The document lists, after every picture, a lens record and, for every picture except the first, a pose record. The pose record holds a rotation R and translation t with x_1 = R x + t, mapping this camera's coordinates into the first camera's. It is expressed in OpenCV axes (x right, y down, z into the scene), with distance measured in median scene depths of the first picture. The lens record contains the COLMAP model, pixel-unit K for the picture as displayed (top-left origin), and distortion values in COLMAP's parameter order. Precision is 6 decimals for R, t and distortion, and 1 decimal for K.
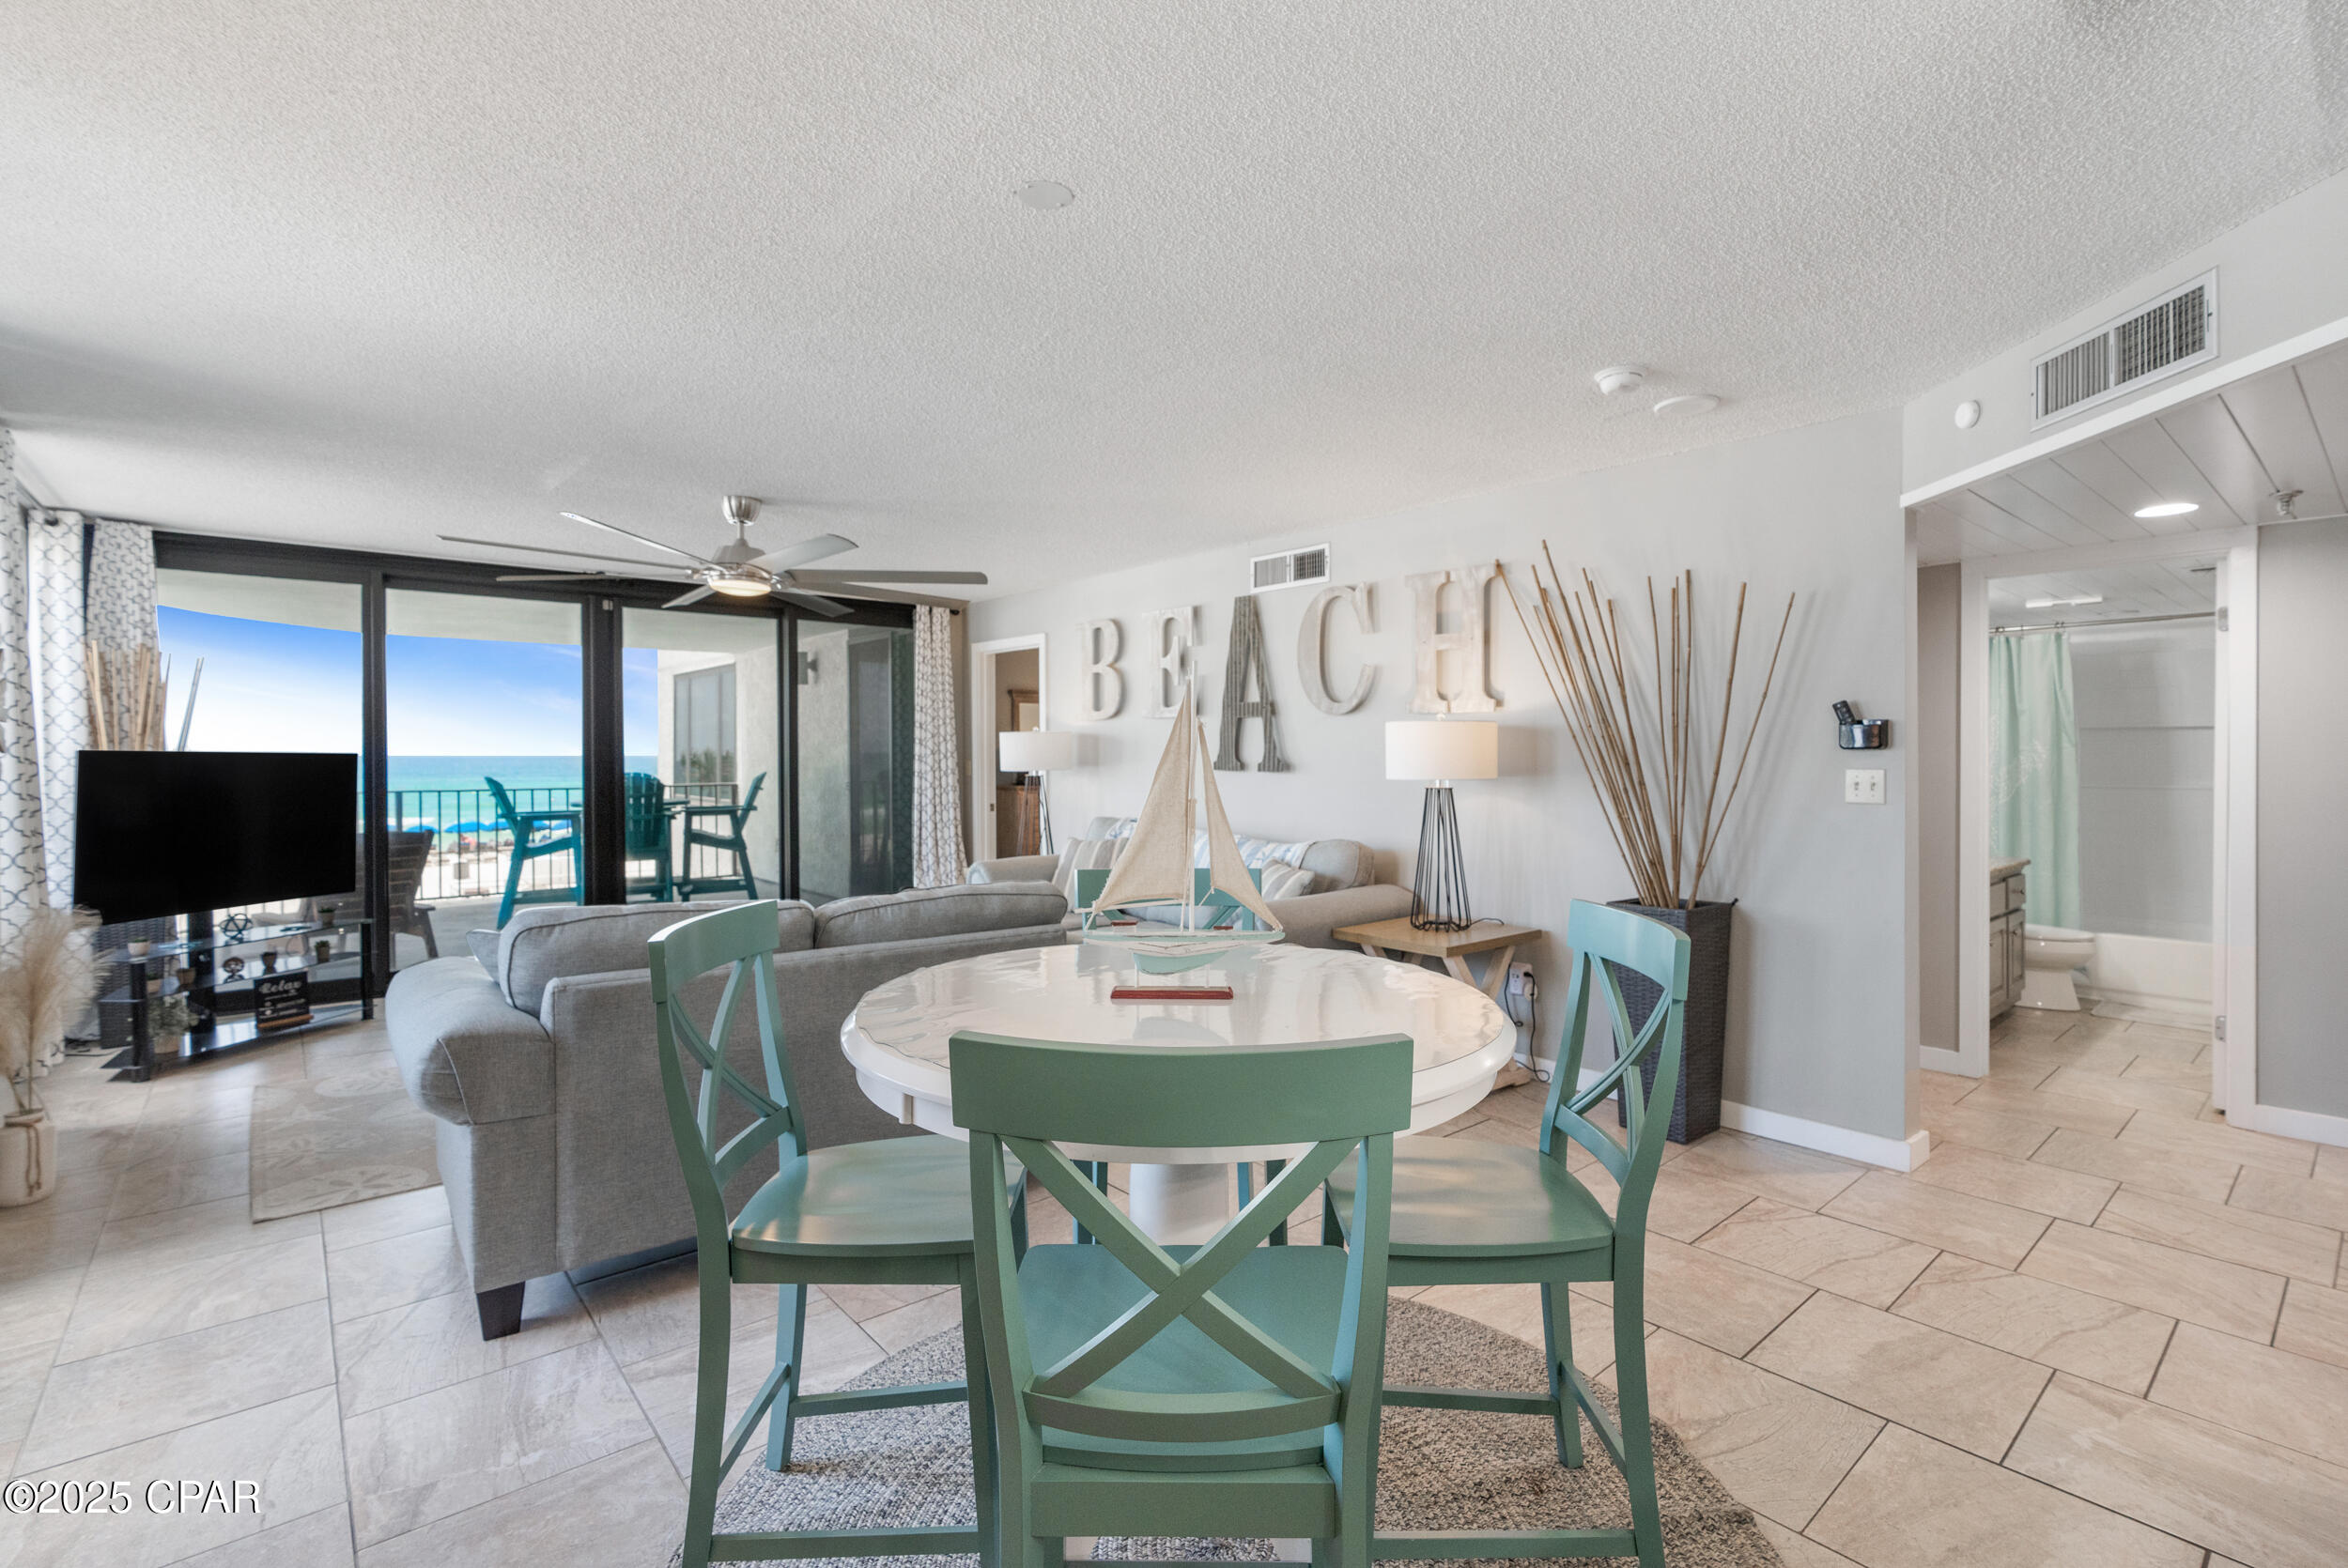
lens RADIAL K [[1062.1, 0, 1193.5], [0, 1062.1, 748.9], [0, 0, 1]] dist [-0.011477, 0.007112]
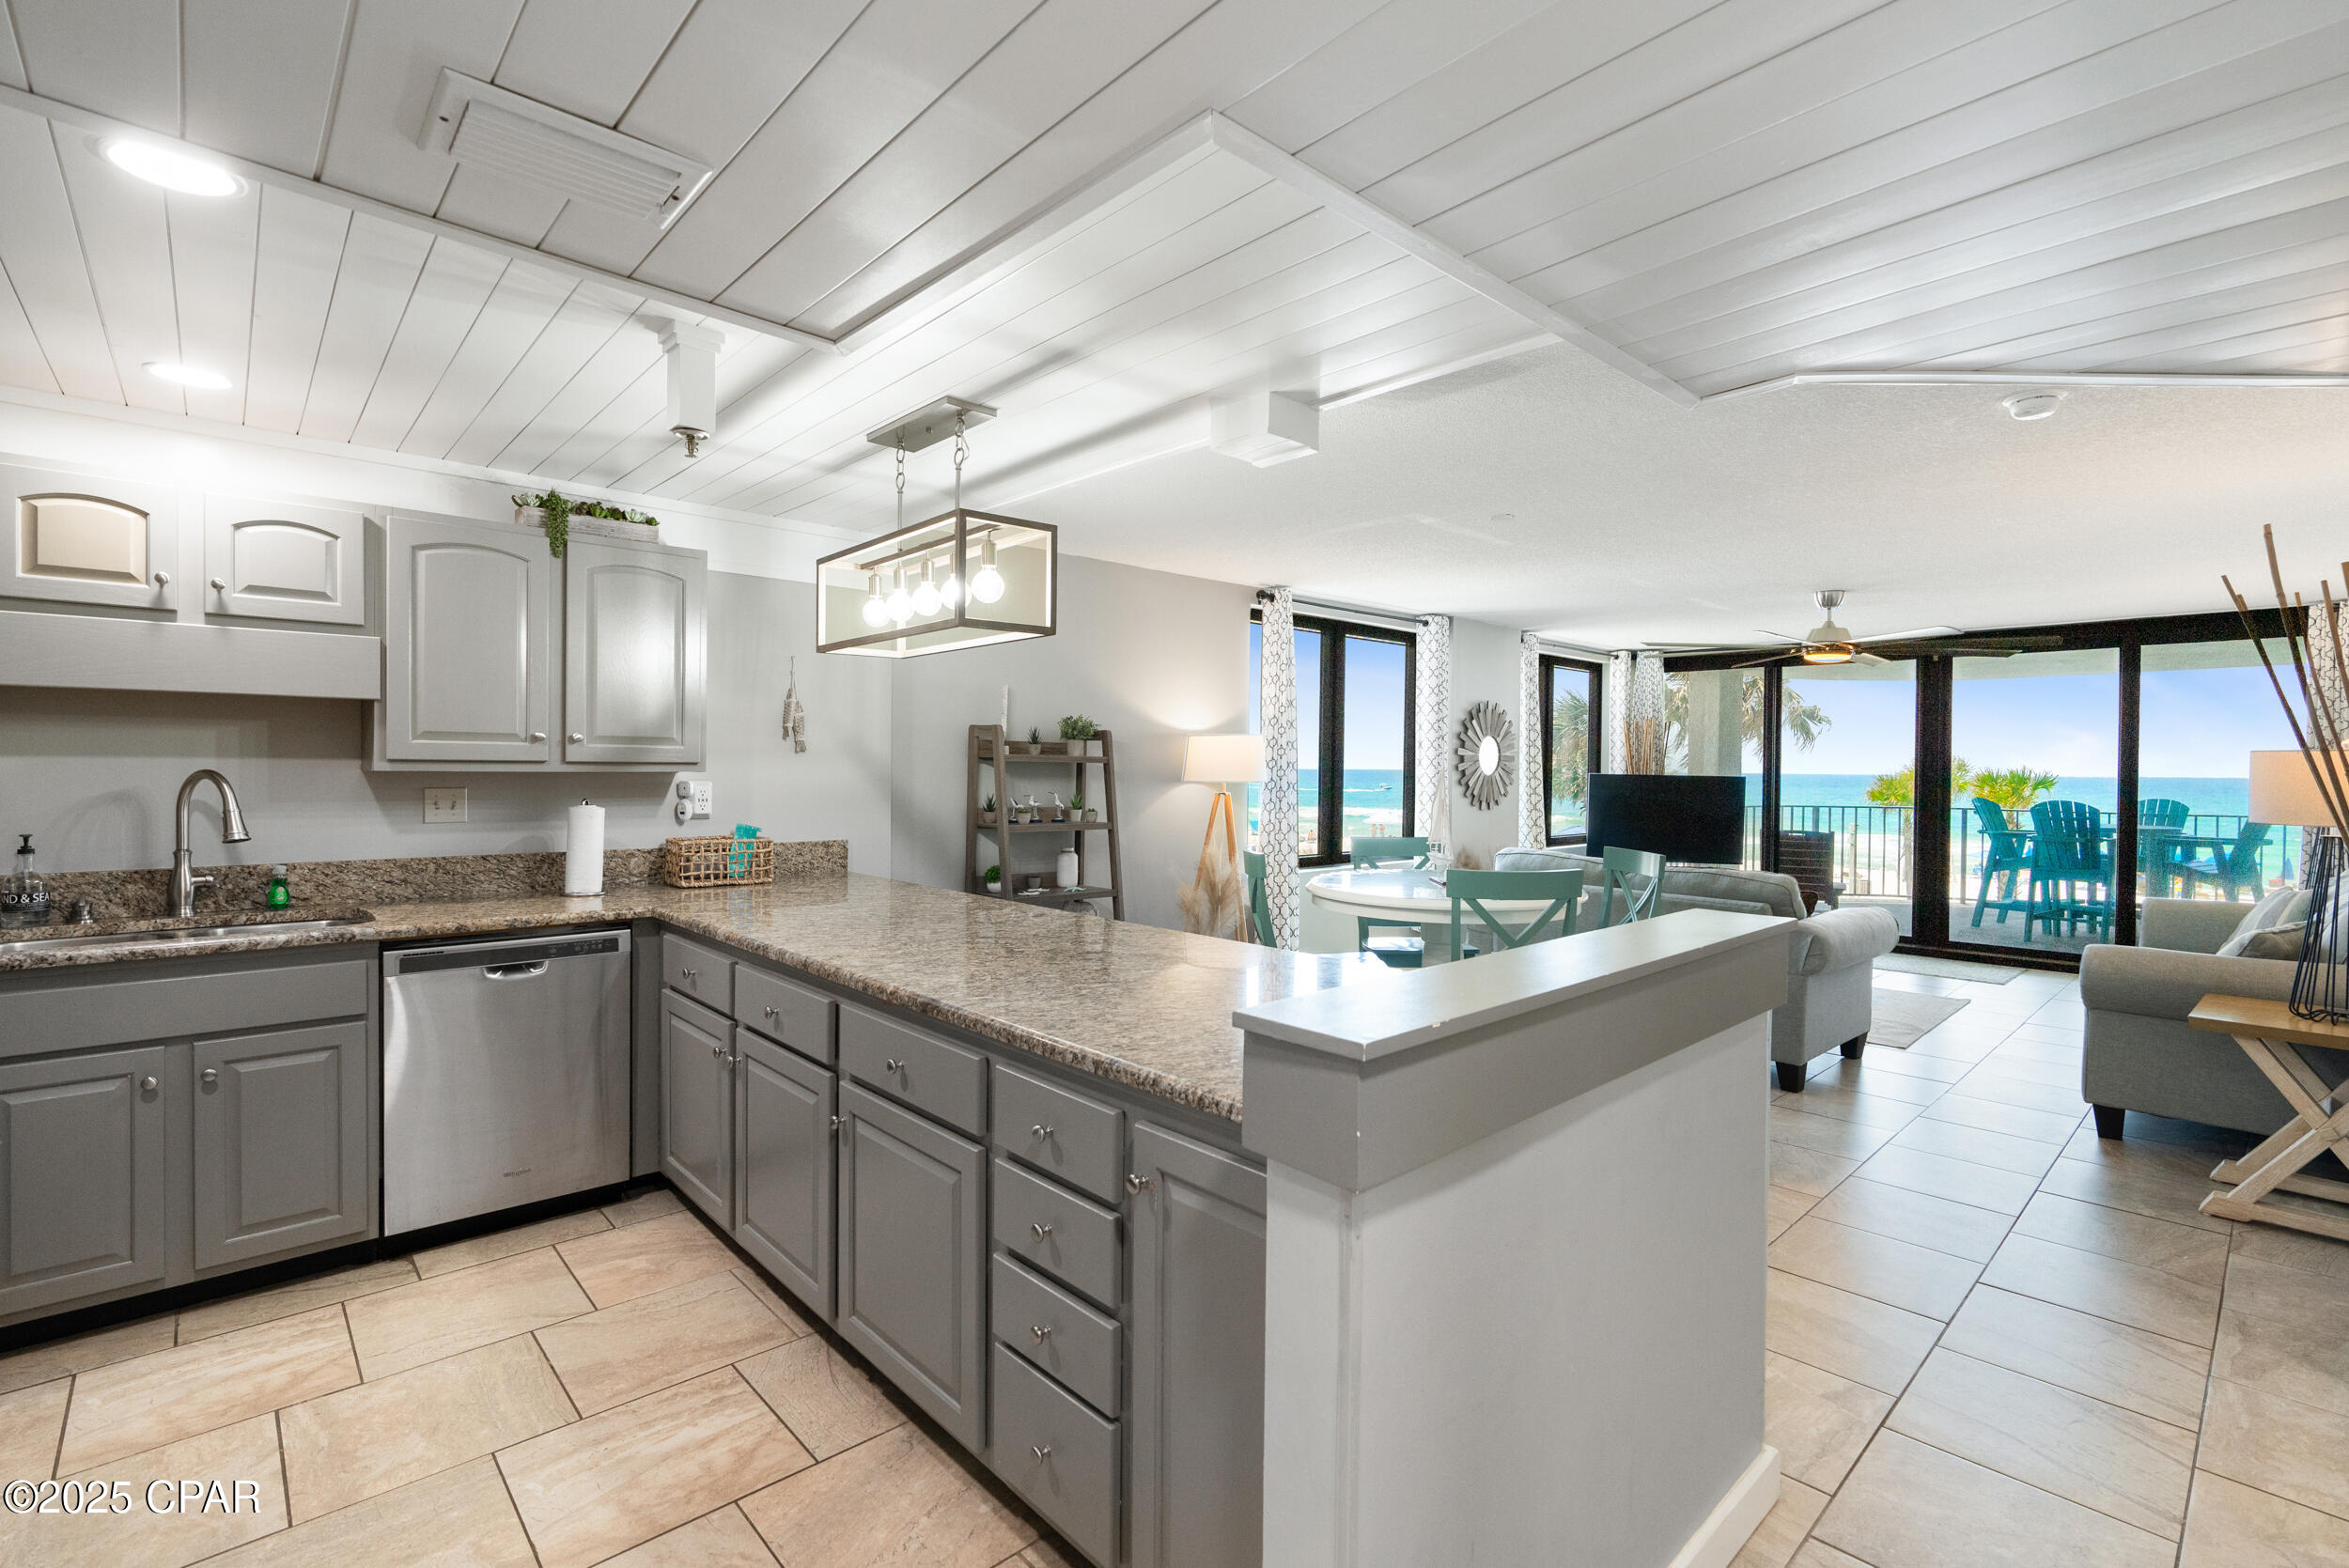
lens RADIAL K [[1062.7, 0, 1190.1], [0, 1062.7, 781.5], [0, 0, 1]] dist [-0.011477, 0.007112]
pose [[0.036722, 0.016071, -0.999196, 0.797149], [-0.006120, 0.999856, 0.015857, -0.009304], [0.999307, 0.005533, 0.036815, 0.119761]]
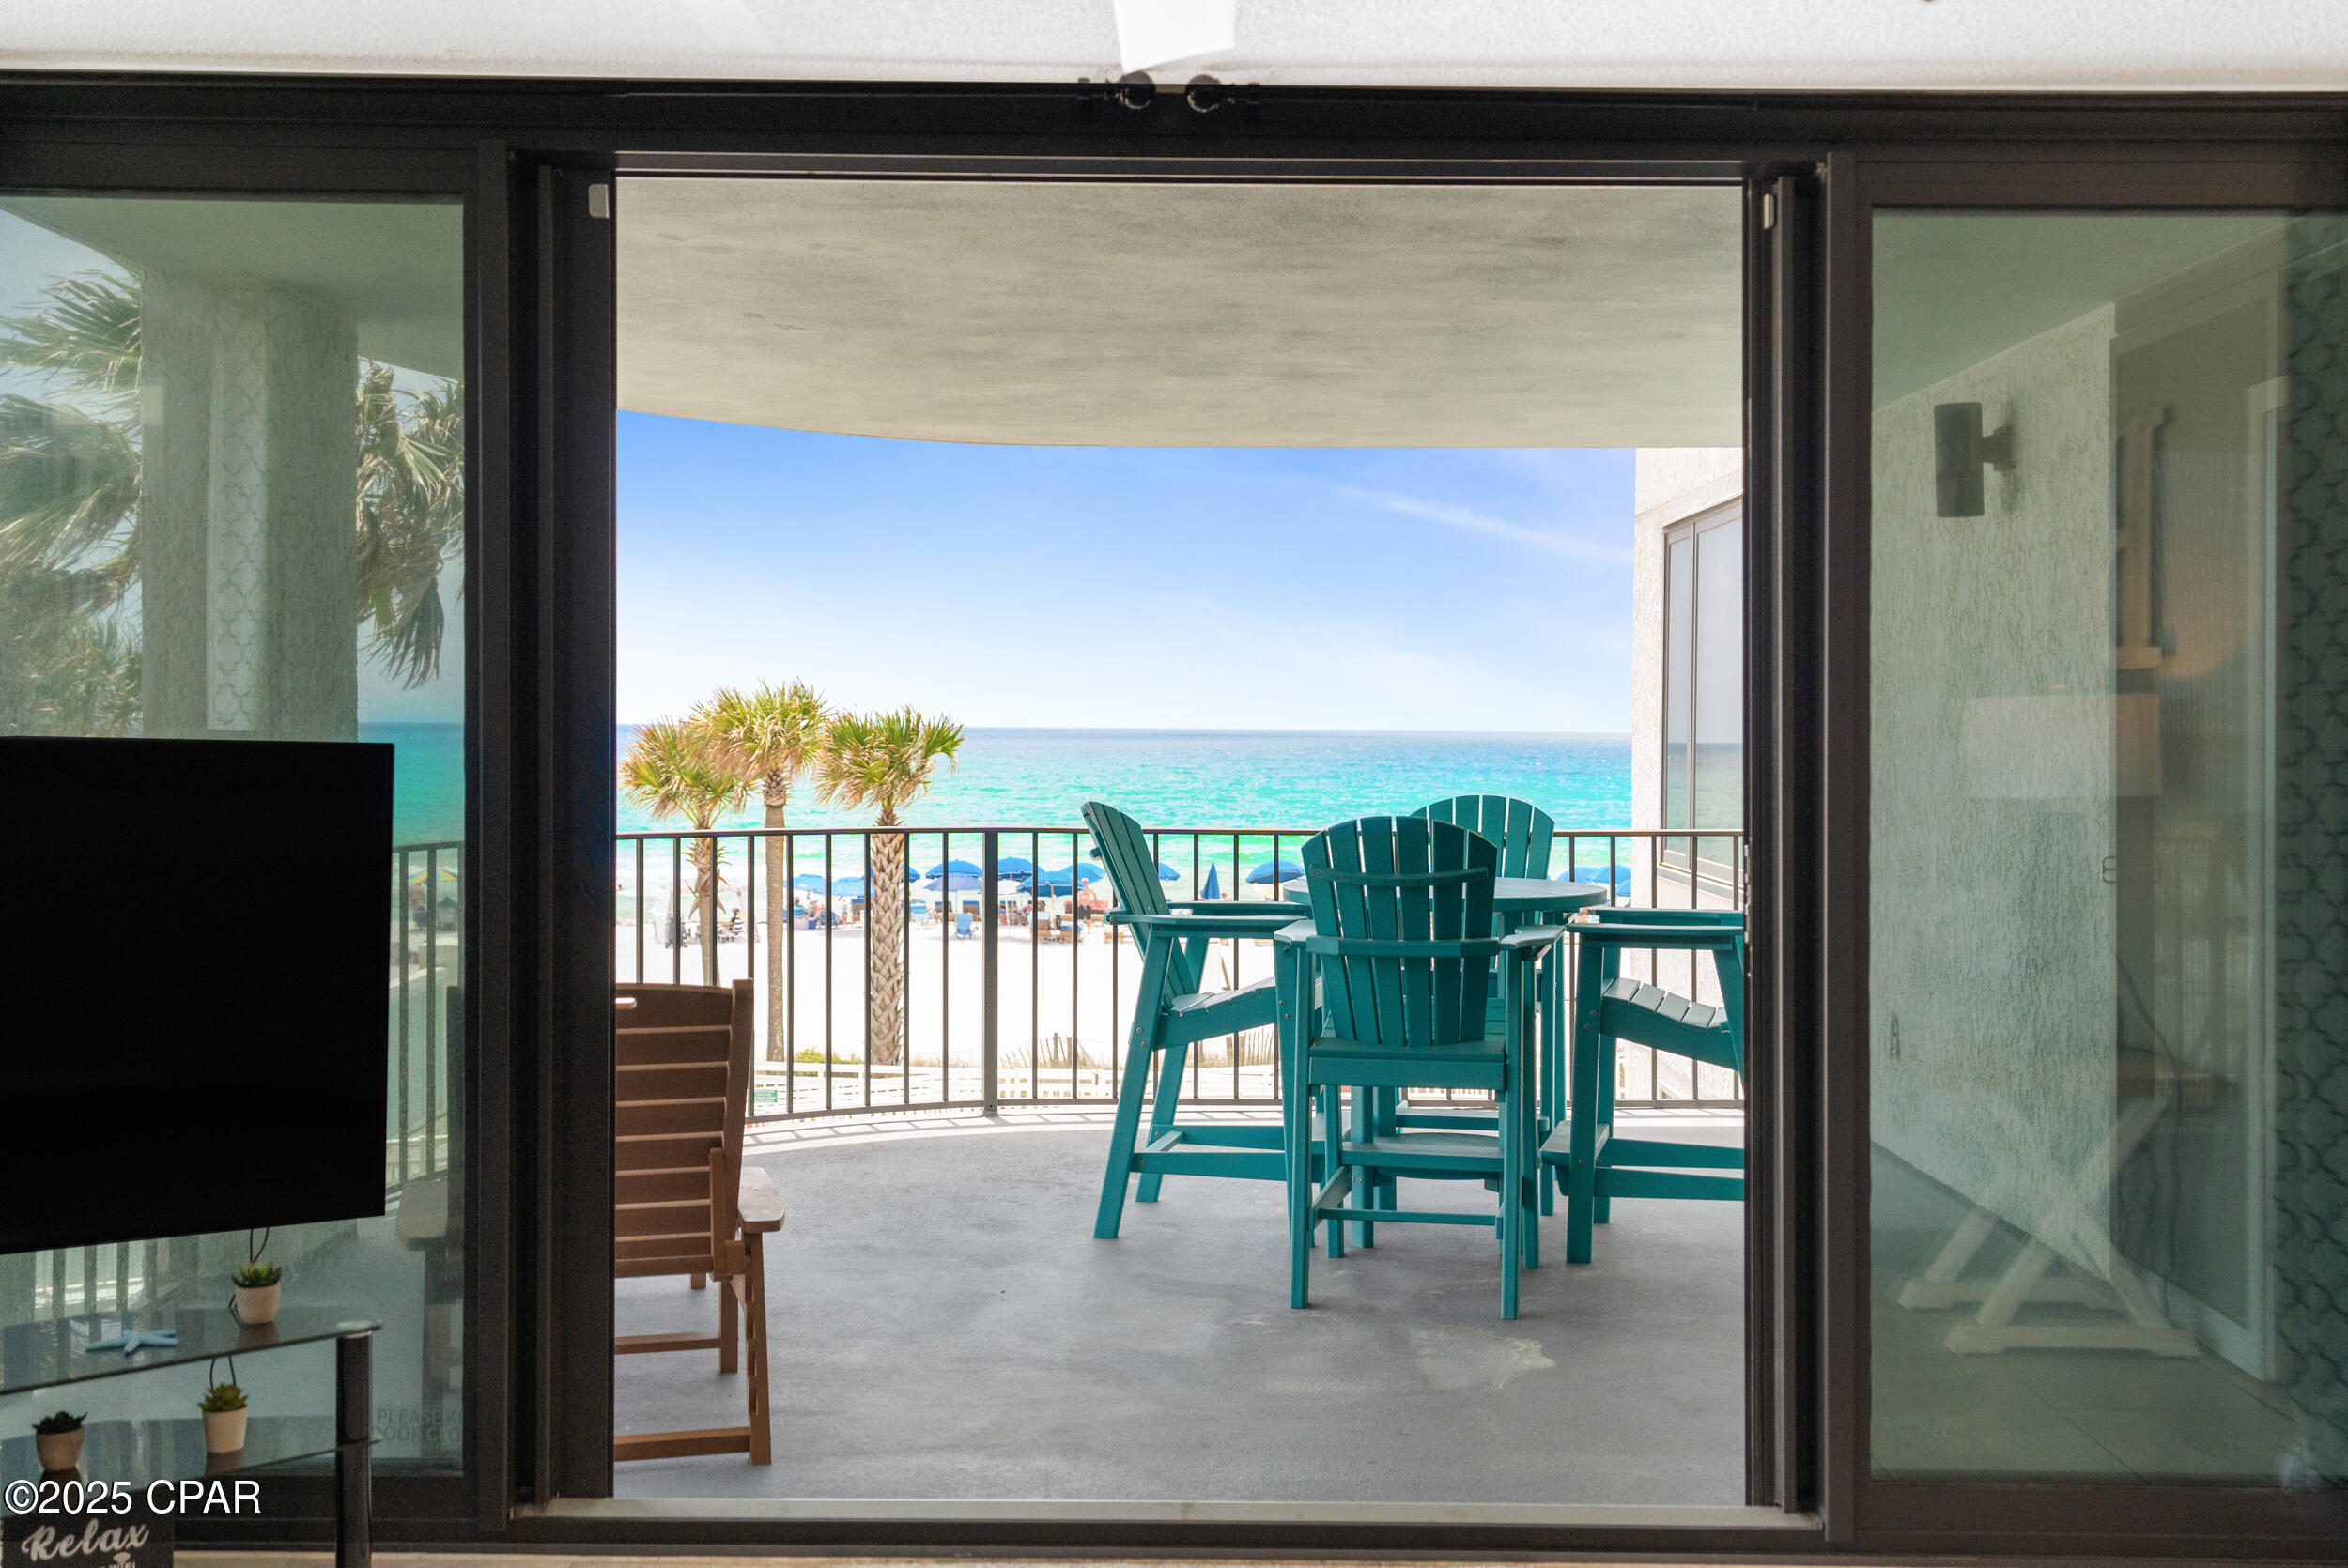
lens RADIAL K [[2381.7, 0, 1184.0], [0, 2381.7, 726.0], [0, 0, 1]] dist [0.007263, 0.000000]
pose [[0.753656, 0.006690, -0.657235, -0.178002], [-0.006081, 0.999976, 0.003206, -0.004984], [0.657241, 0.001581, 0.753679, 0.667456]]
